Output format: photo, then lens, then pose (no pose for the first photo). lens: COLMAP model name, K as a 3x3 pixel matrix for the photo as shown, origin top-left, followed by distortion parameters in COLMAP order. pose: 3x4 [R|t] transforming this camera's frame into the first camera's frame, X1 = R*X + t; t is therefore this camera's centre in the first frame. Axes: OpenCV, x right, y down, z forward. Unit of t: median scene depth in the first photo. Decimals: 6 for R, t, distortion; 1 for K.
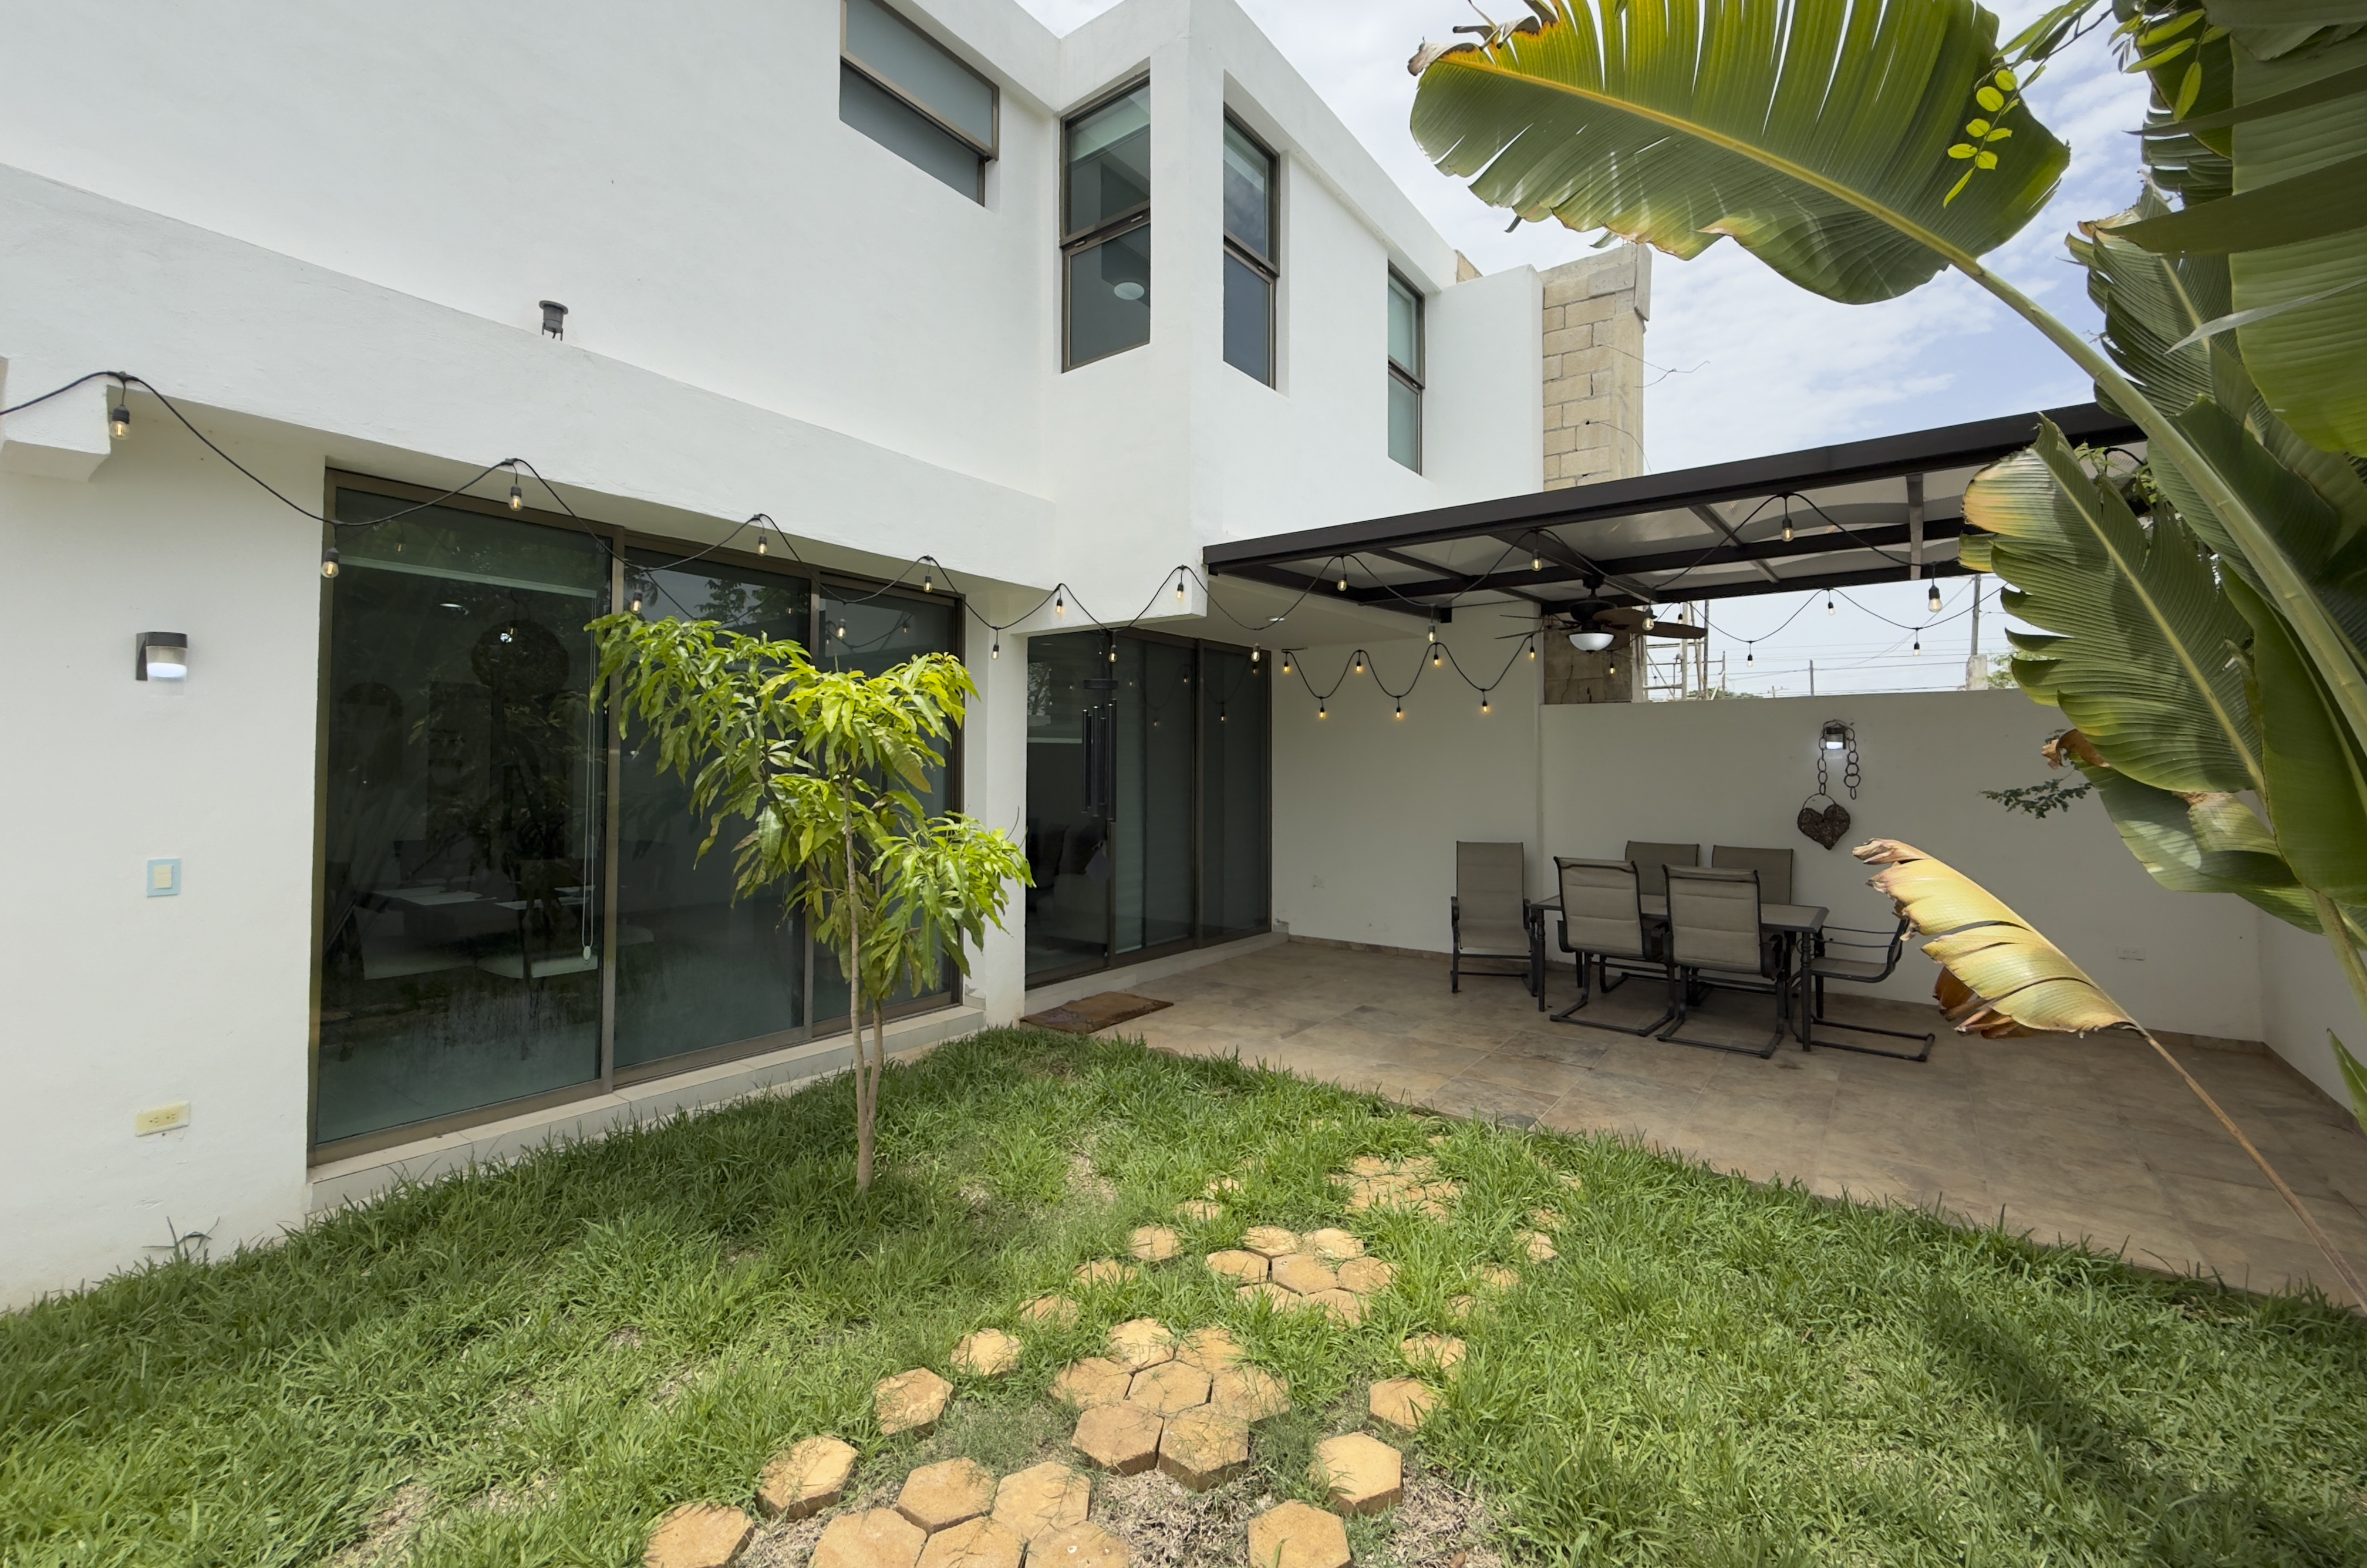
lens RADIAL K [[991.0, 0, 1182.4], [0, 991.0, 770.5], [0, 0, 1]] dist [0.000010, 0.000642]
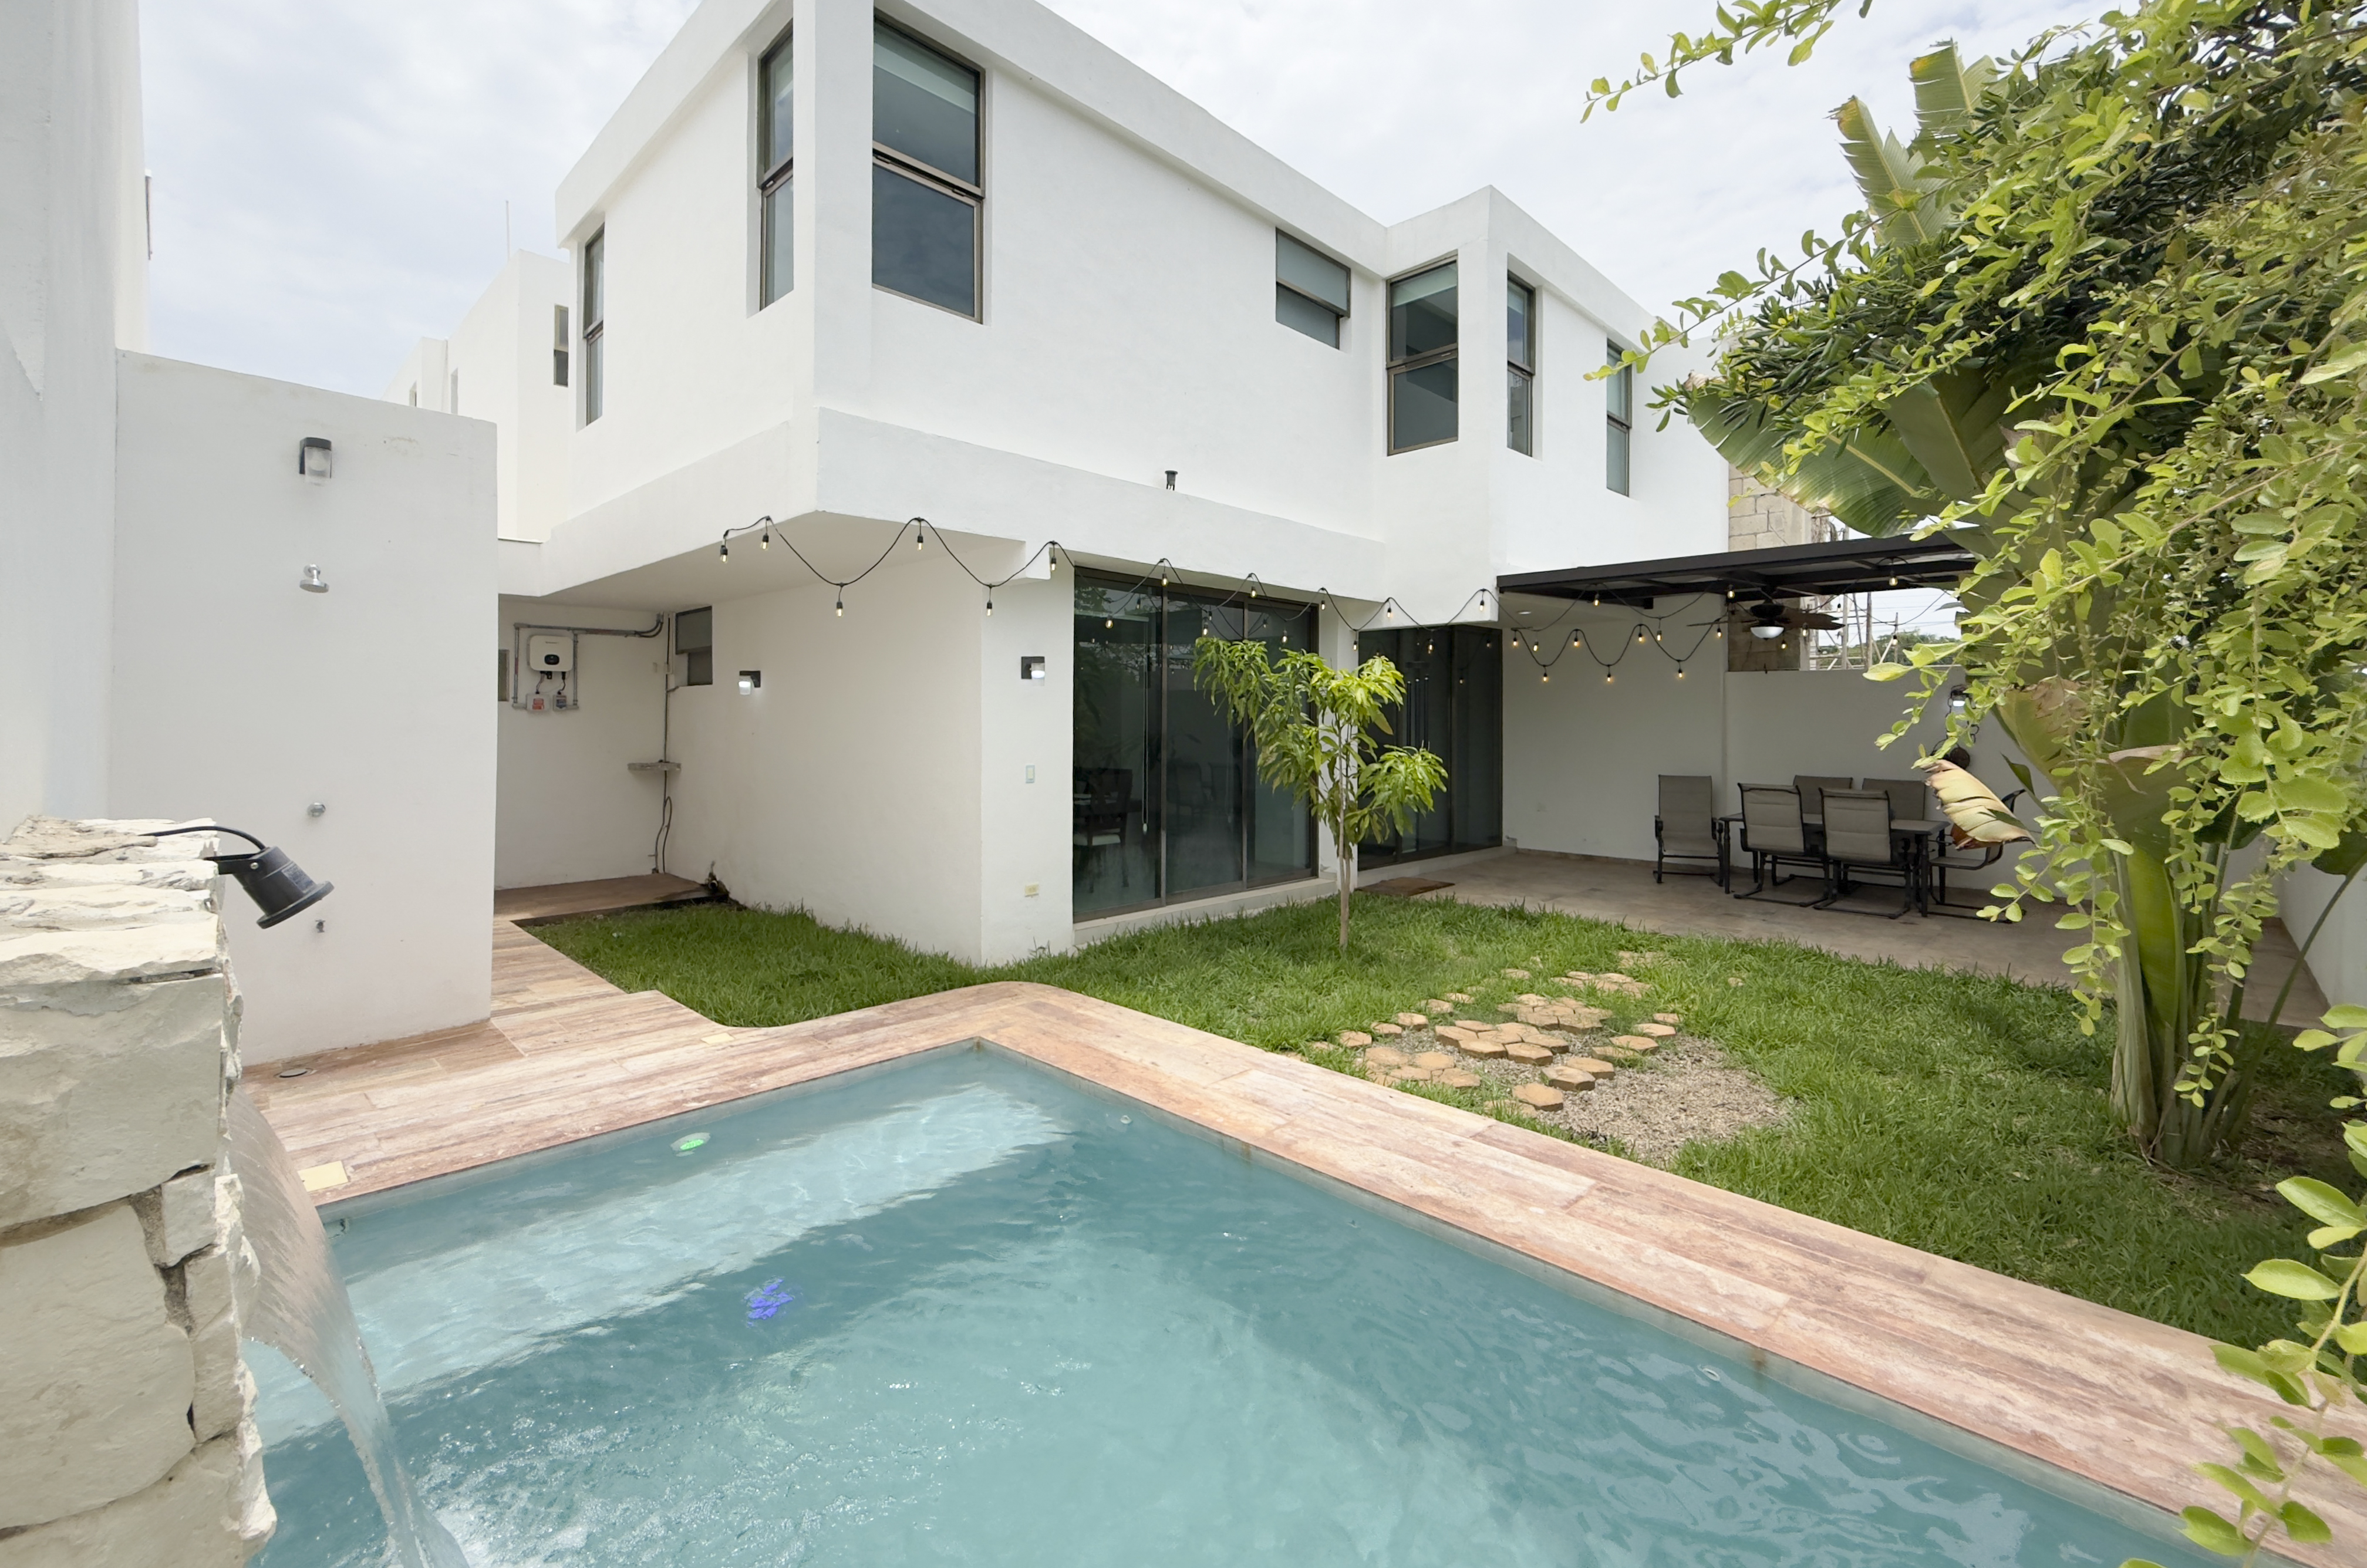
lens RADIAL K [[991.0, 0, 1191.7], [0, 991.0, 734.6], [0, 0, 1]] dist [0.000010, 0.000642]
pose [[0.991363, 0.002228, -0.131131, -0.222727], [-0.000369, 0.999899, 0.014206, -0.002357], [0.131149, -0.014035, 0.991263, -0.527775]]
